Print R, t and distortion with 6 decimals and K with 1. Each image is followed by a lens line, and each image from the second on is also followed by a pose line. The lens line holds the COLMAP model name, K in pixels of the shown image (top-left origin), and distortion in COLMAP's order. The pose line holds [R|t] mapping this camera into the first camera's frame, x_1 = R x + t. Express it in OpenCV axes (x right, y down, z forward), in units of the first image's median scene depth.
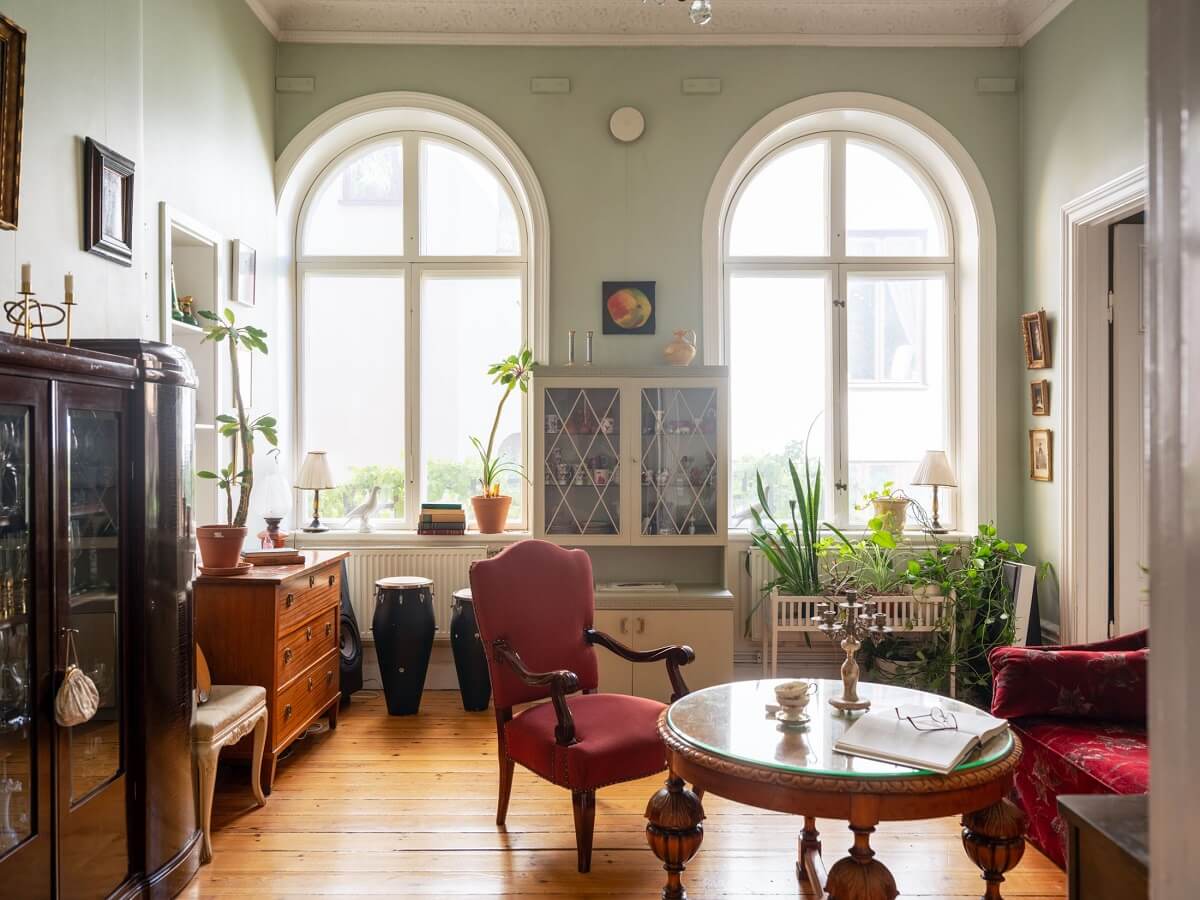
lens RADIAL K [[1013.9, 0, 603.3], [0, 1013.9, 442.7], [0, 0, 1]] dist [0.003242, -0.002348]
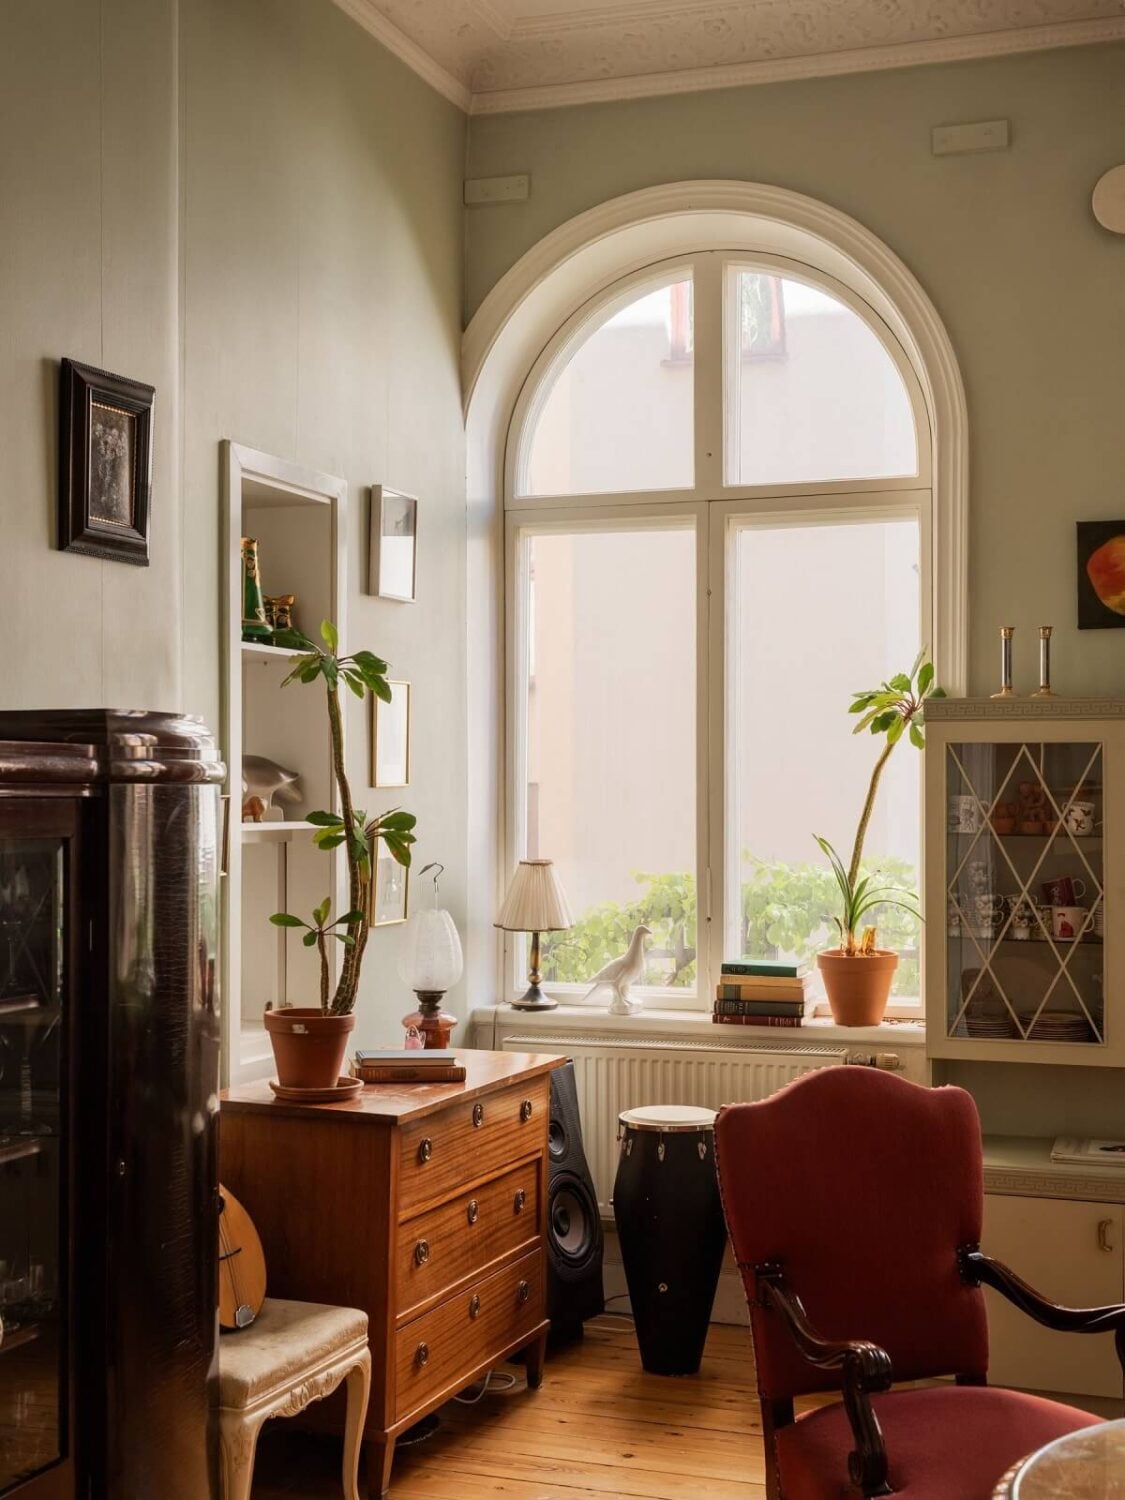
lens RADIAL K [[1990.6, 0, 551.4], [0, 1990.6, 740.8], [0, 0, 1]] dist [0.003516, 0.000000]
pose [[0.937504, -0.008108, -0.347879, 0.100182], [-0.000234, 0.999714, -0.023930, -0.031145], [0.347973, 0.022516, 0.937234, 0.009295]]
